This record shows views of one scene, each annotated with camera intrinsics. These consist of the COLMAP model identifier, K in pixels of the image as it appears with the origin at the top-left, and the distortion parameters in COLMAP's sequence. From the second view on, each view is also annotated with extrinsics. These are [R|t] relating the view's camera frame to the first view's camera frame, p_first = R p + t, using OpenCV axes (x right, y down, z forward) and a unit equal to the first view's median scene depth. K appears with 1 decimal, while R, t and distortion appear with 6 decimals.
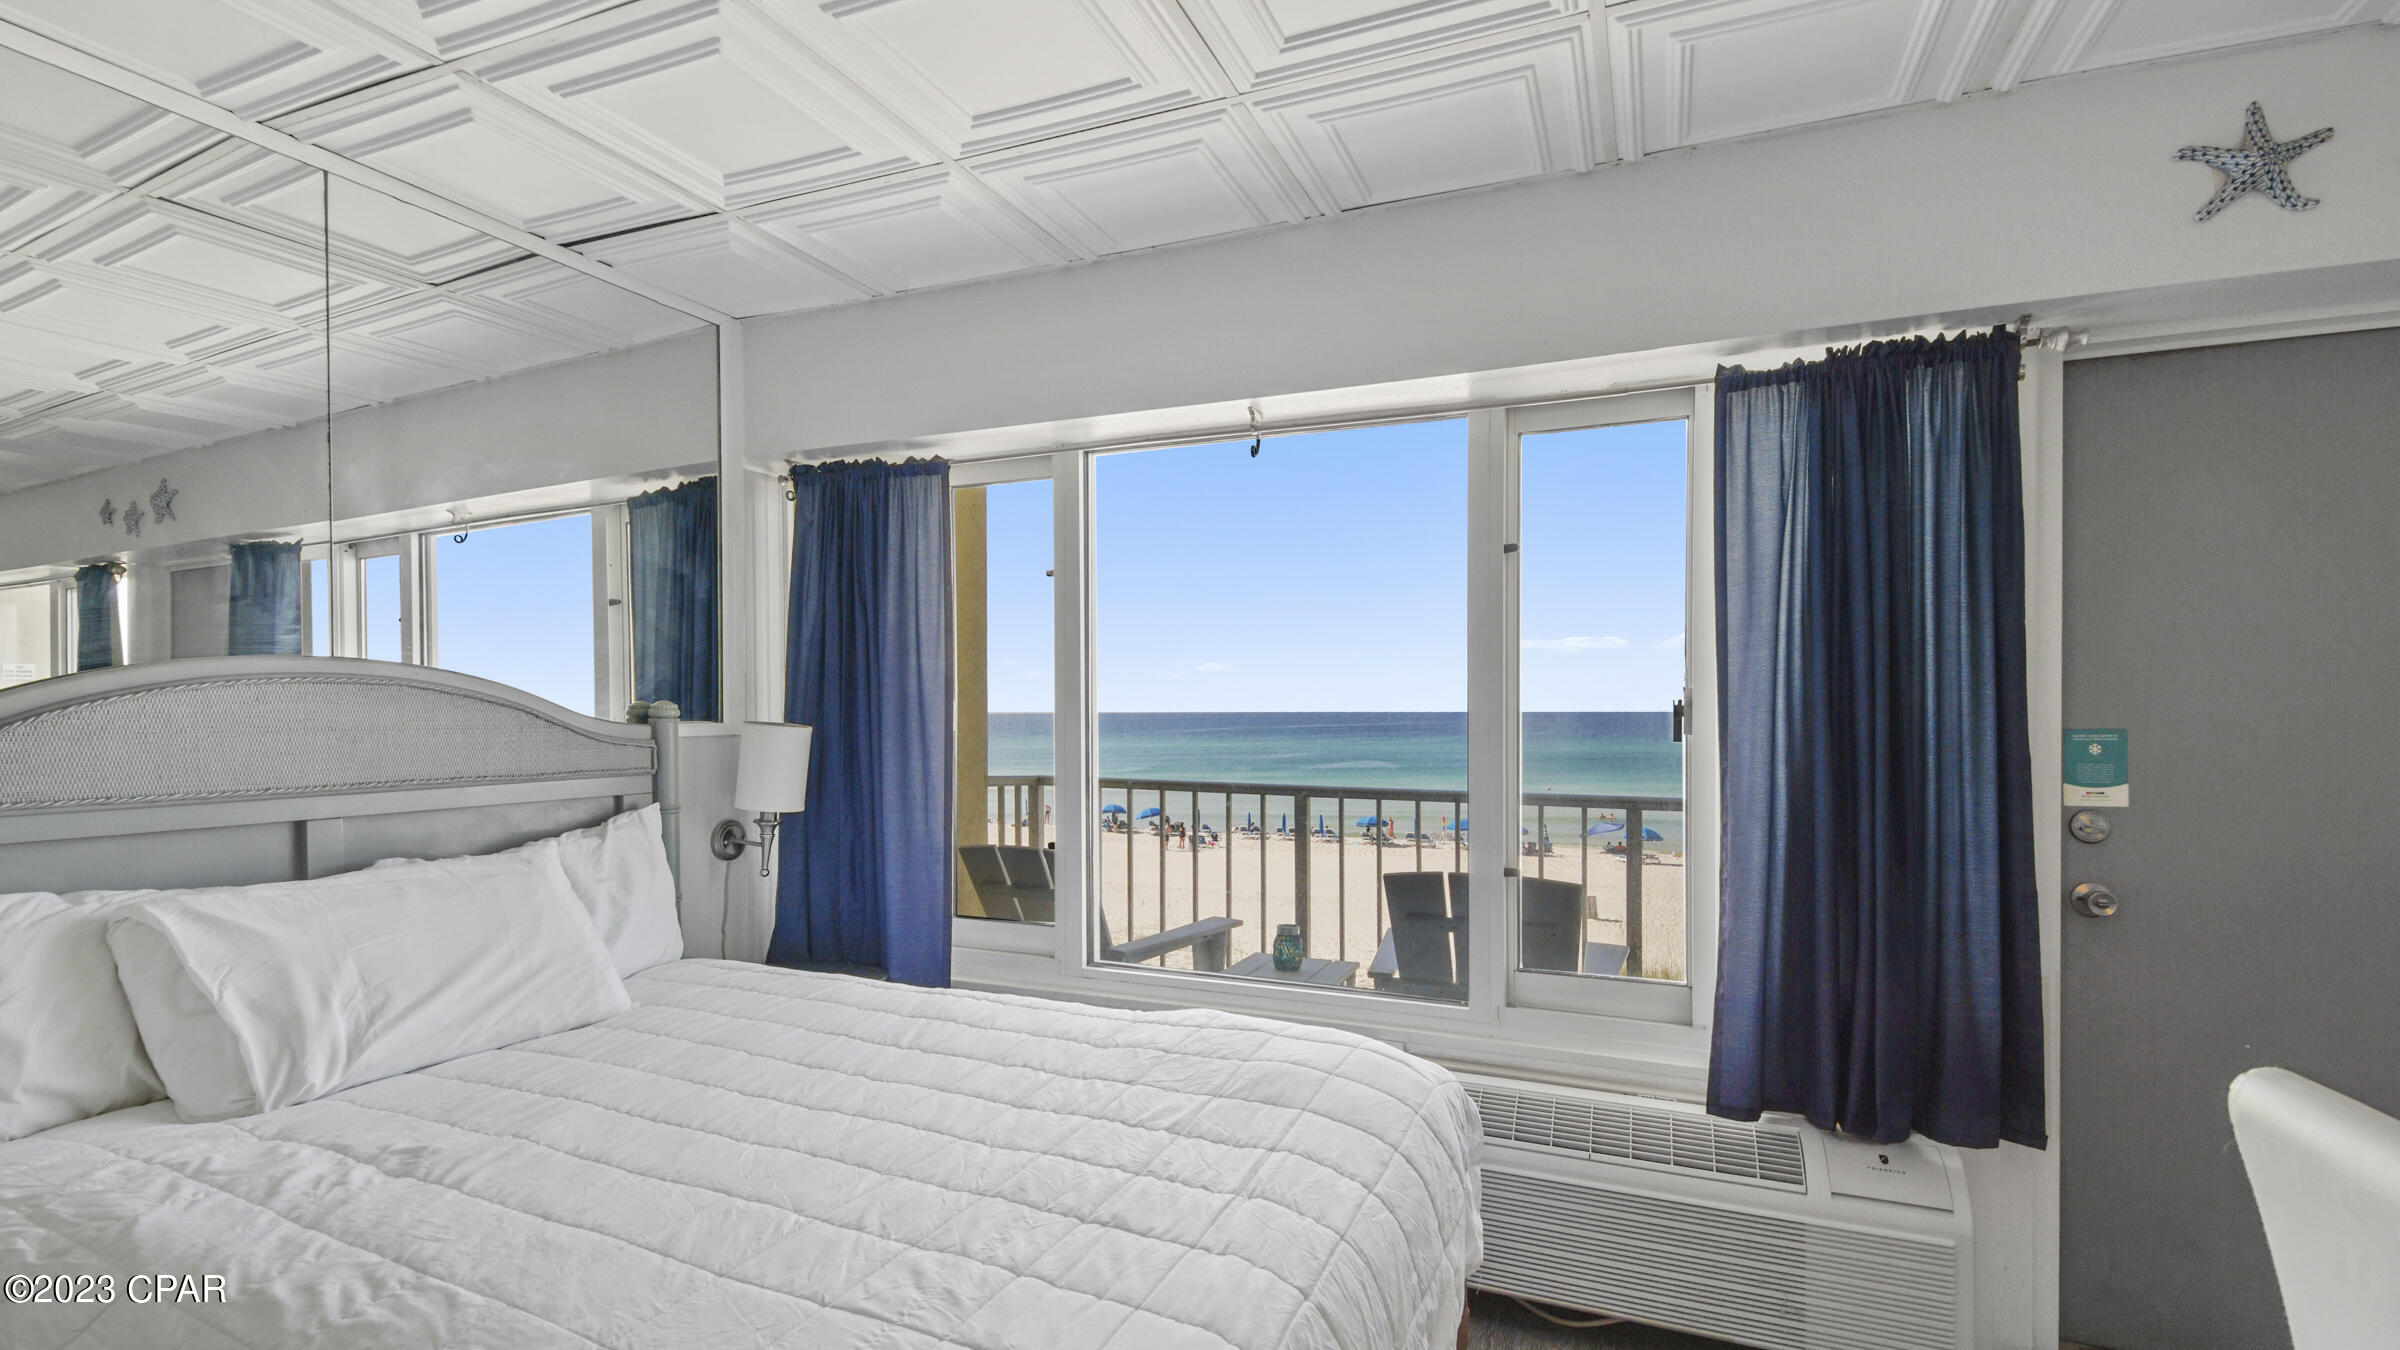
lens RADIAL K [[1113.8, 0, 1165.5], [0, 1113.8, 728.6], [0, 0, 1]] dist [0.038504, -0.018560]
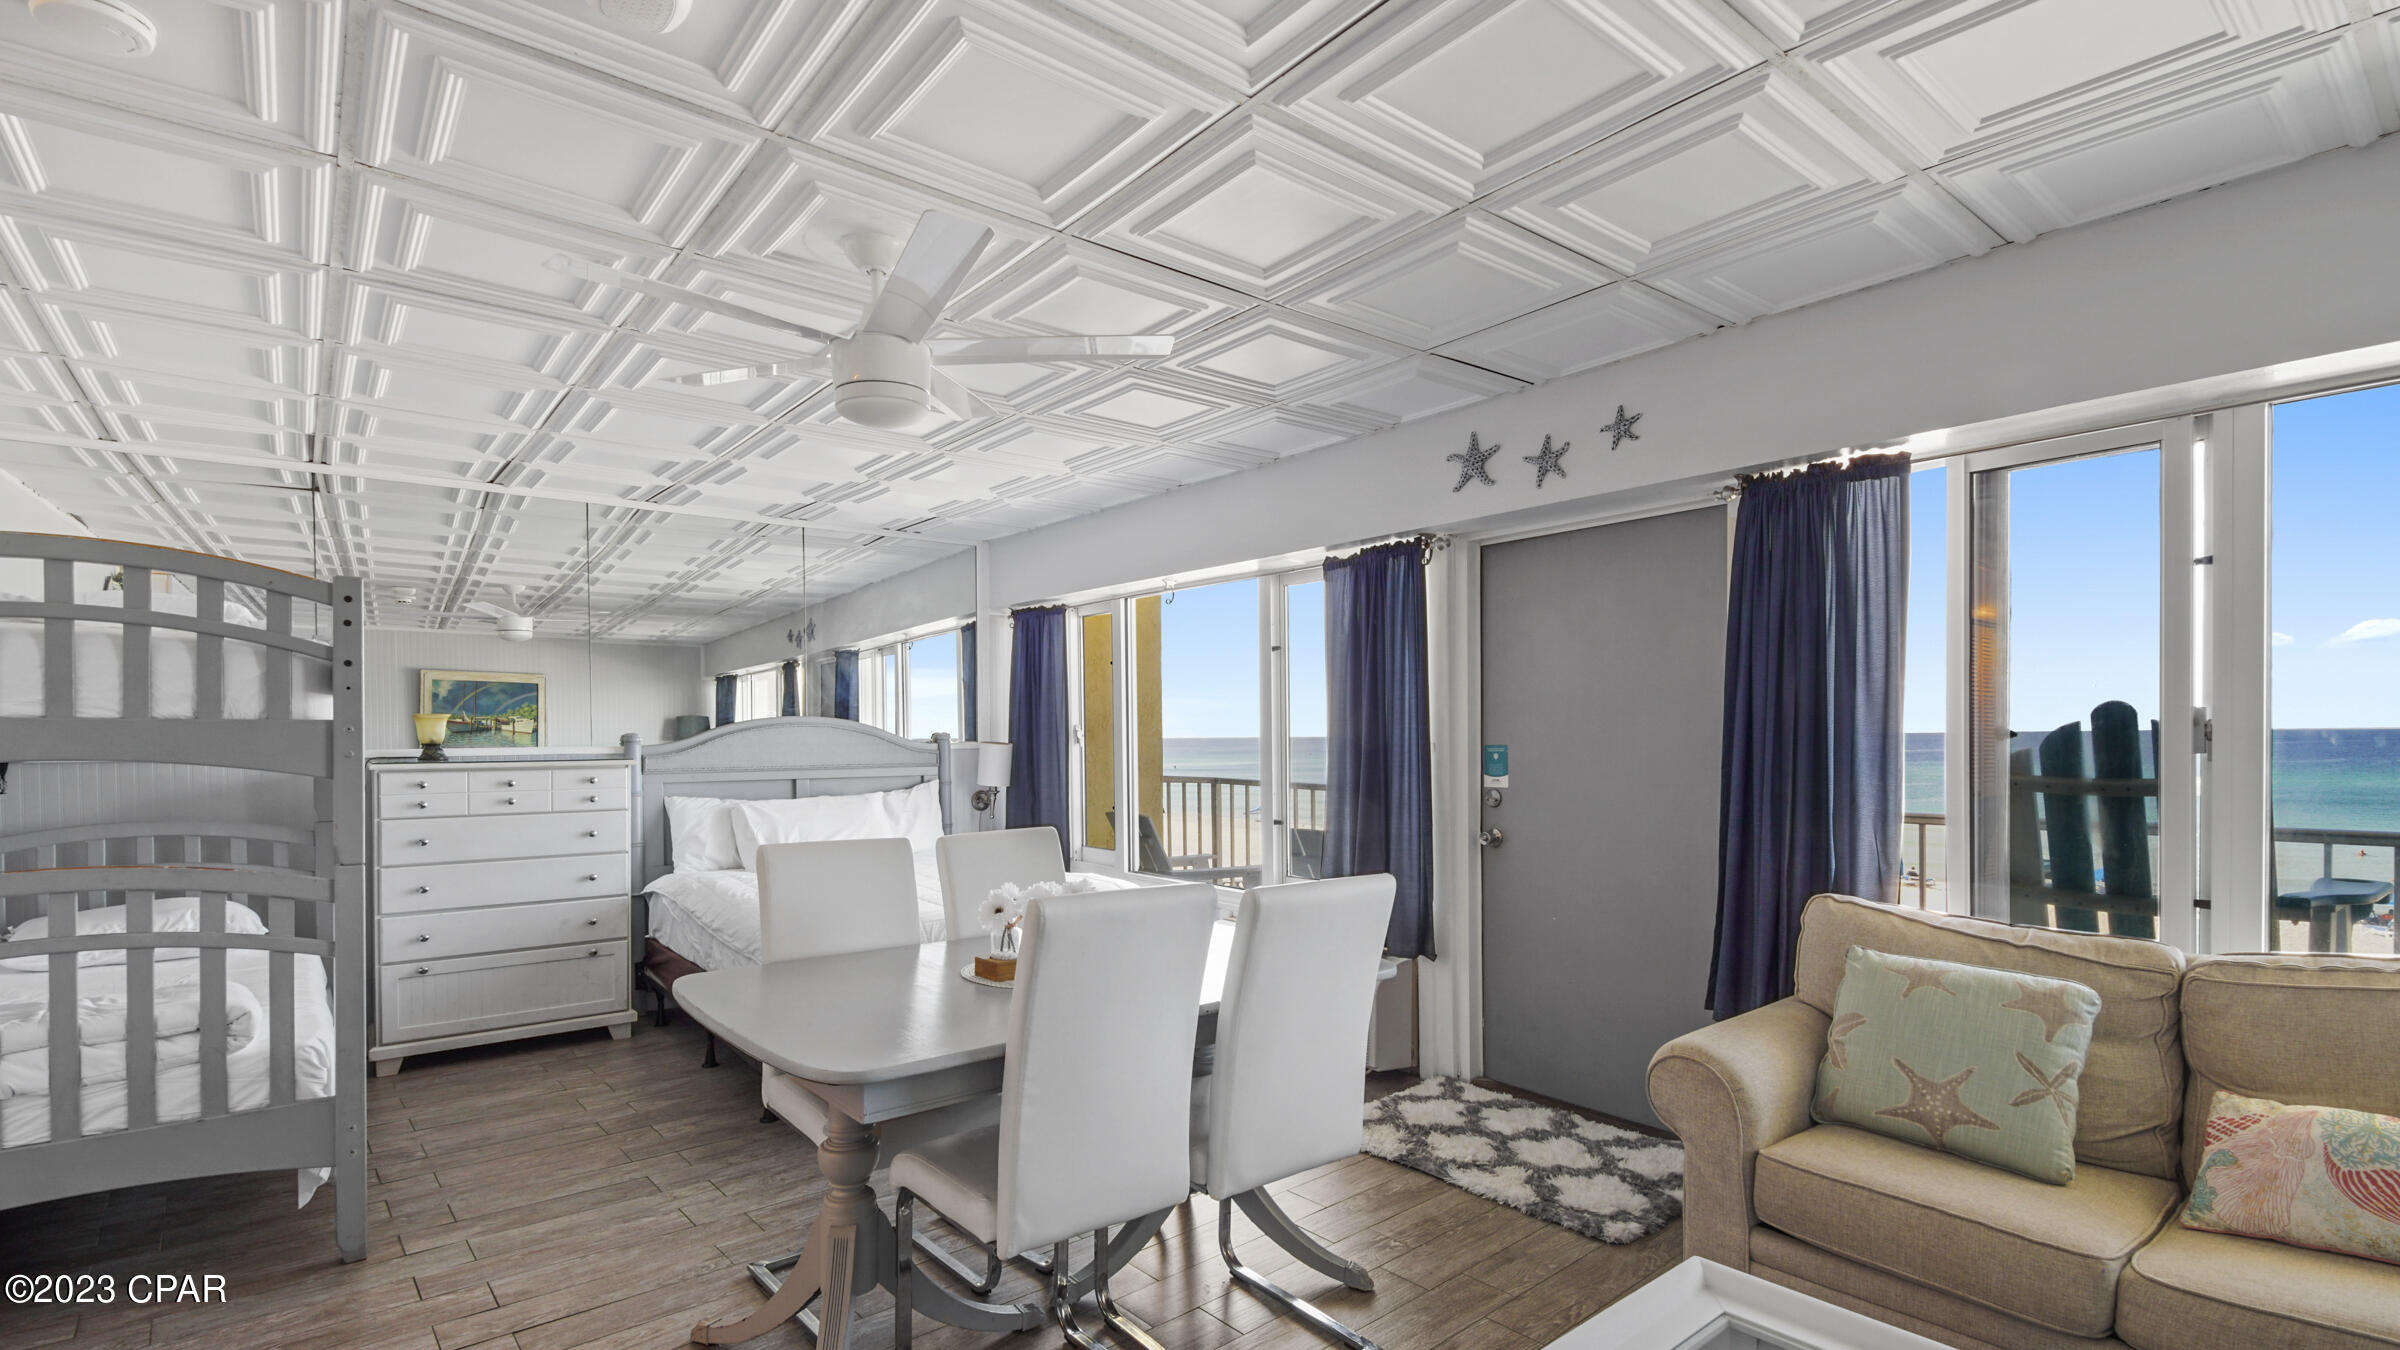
lens RADIAL K [[1113.8, 0, 1139.7], [0, 1113.8, 745.2], [0, 0, 1]] dist [0.038504, -0.018560]
pose [[0.870937, 0.001586, -0.491393, 0.884686], [-0.005088, 0.999970, -0.005791, 0.010044], [0.491369, 0.007544, 0.870919, -0.629963]]
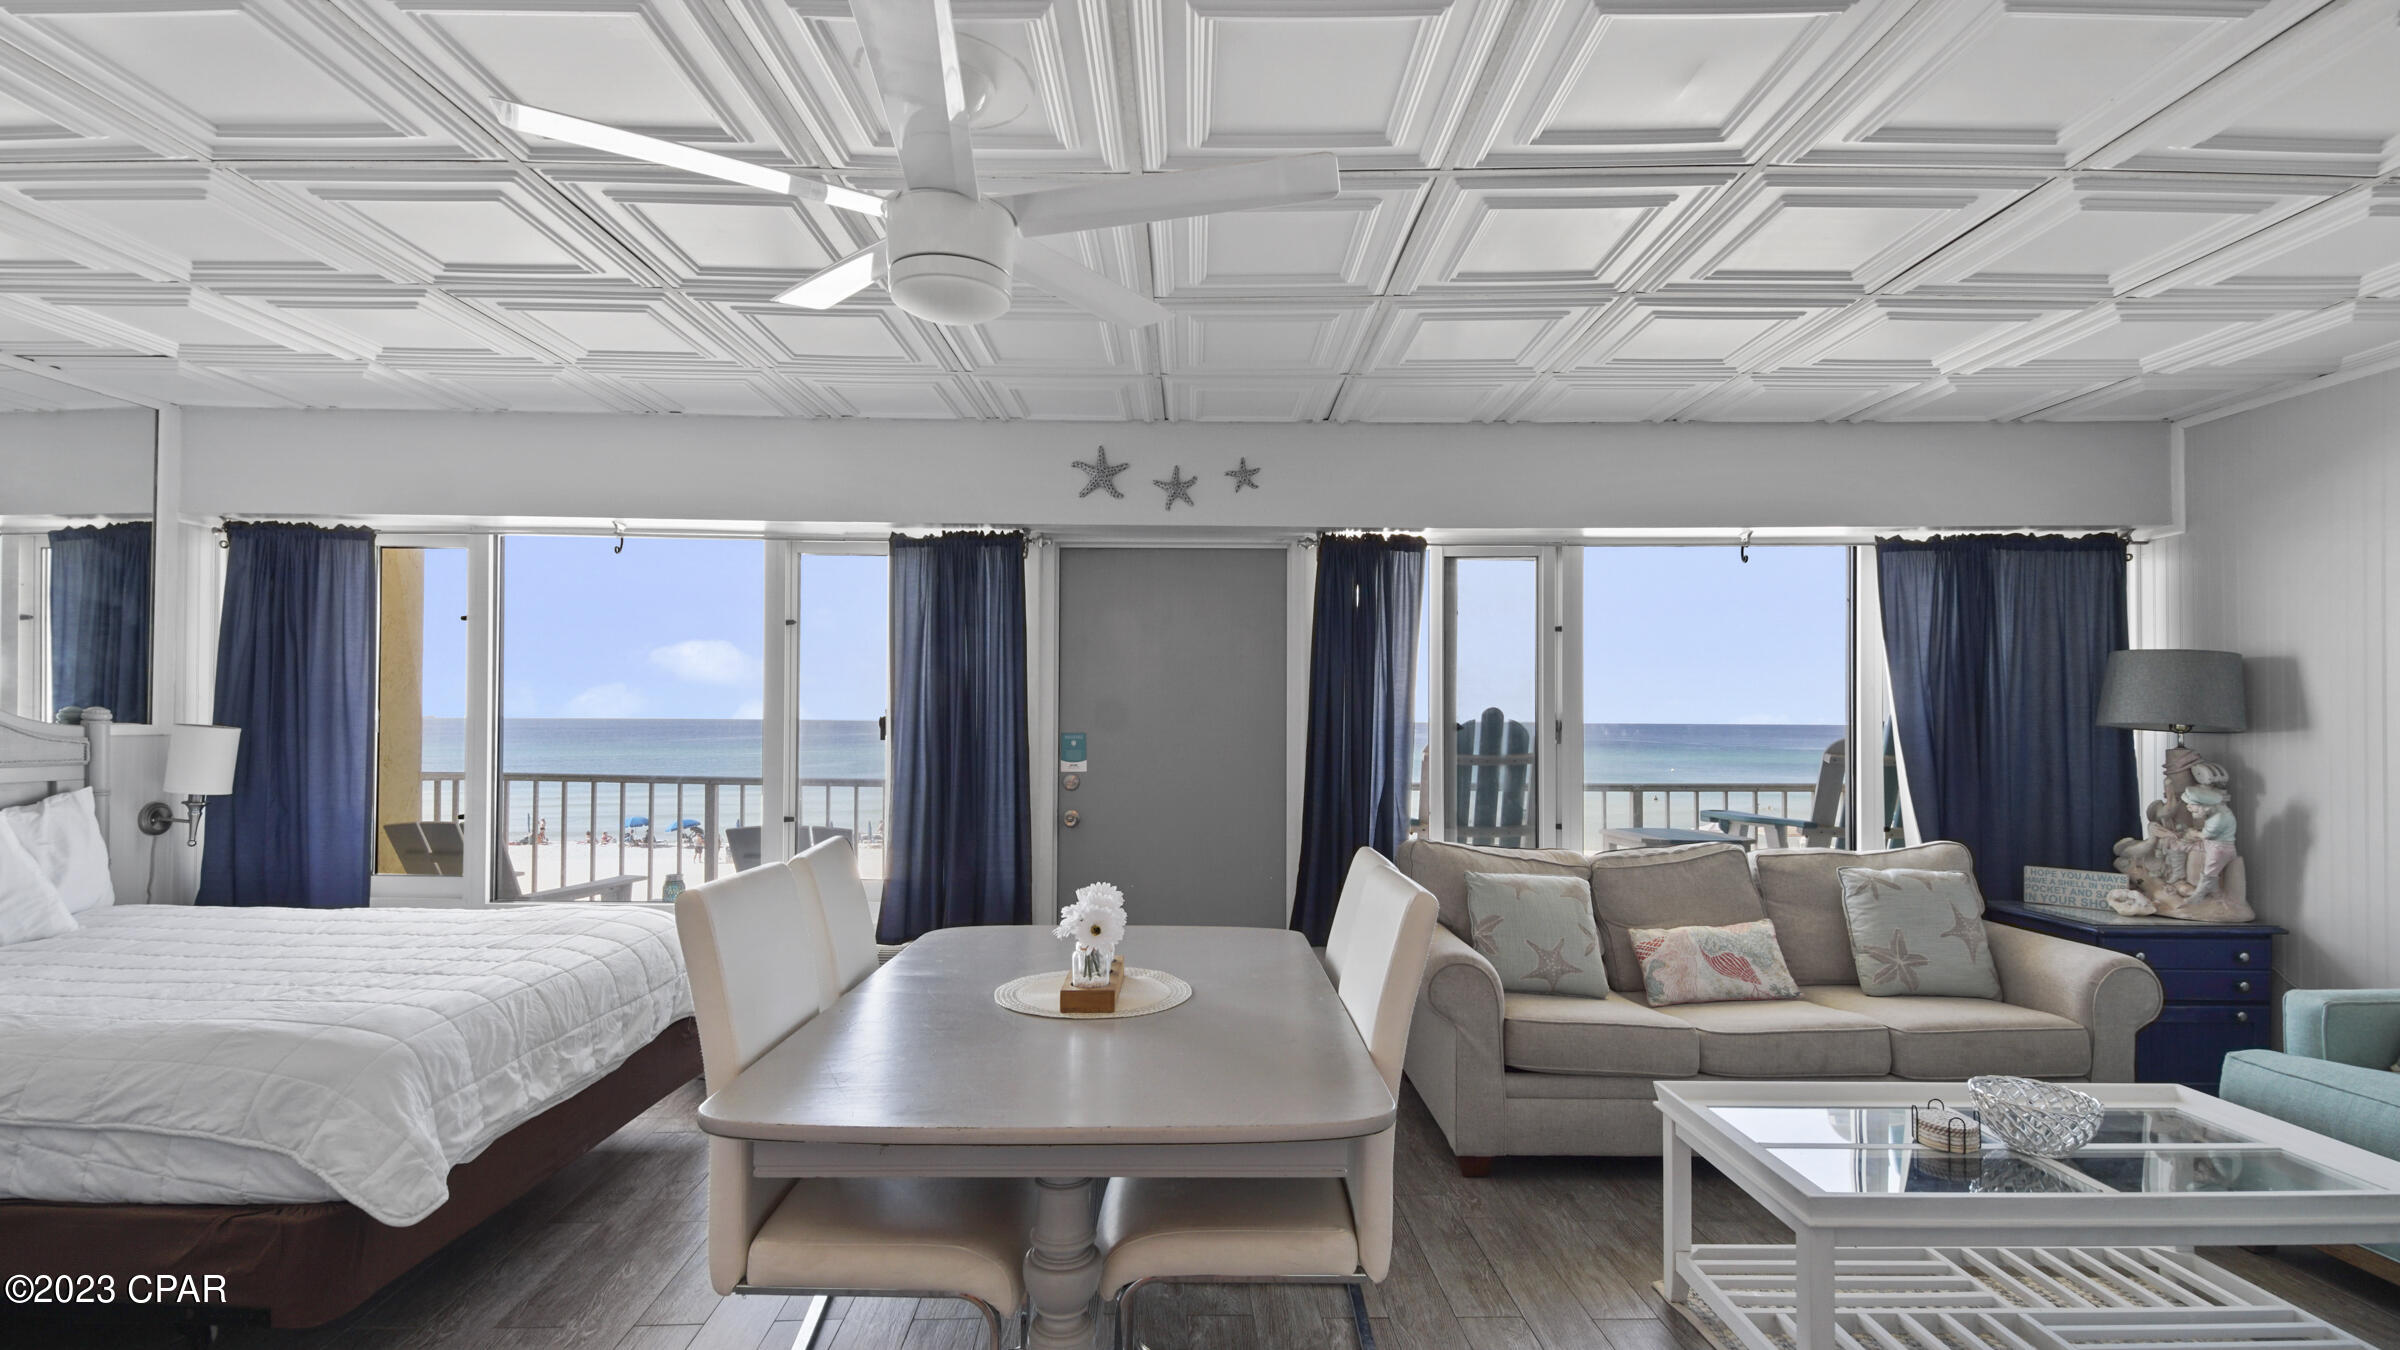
lens RADIAL K [[1113.8, 0, 1197.5], [0, 1113.8, 707.1], [0, 0, 1]] dist [0.038504, -0.018560]
pose [[0.917393, 0.014184, 0.397729, 0.177096], [-0.003450, 0.999611, -0.027691, 0.006073], [-0.397967, 0.024031, 0.917085, -0.645331]]
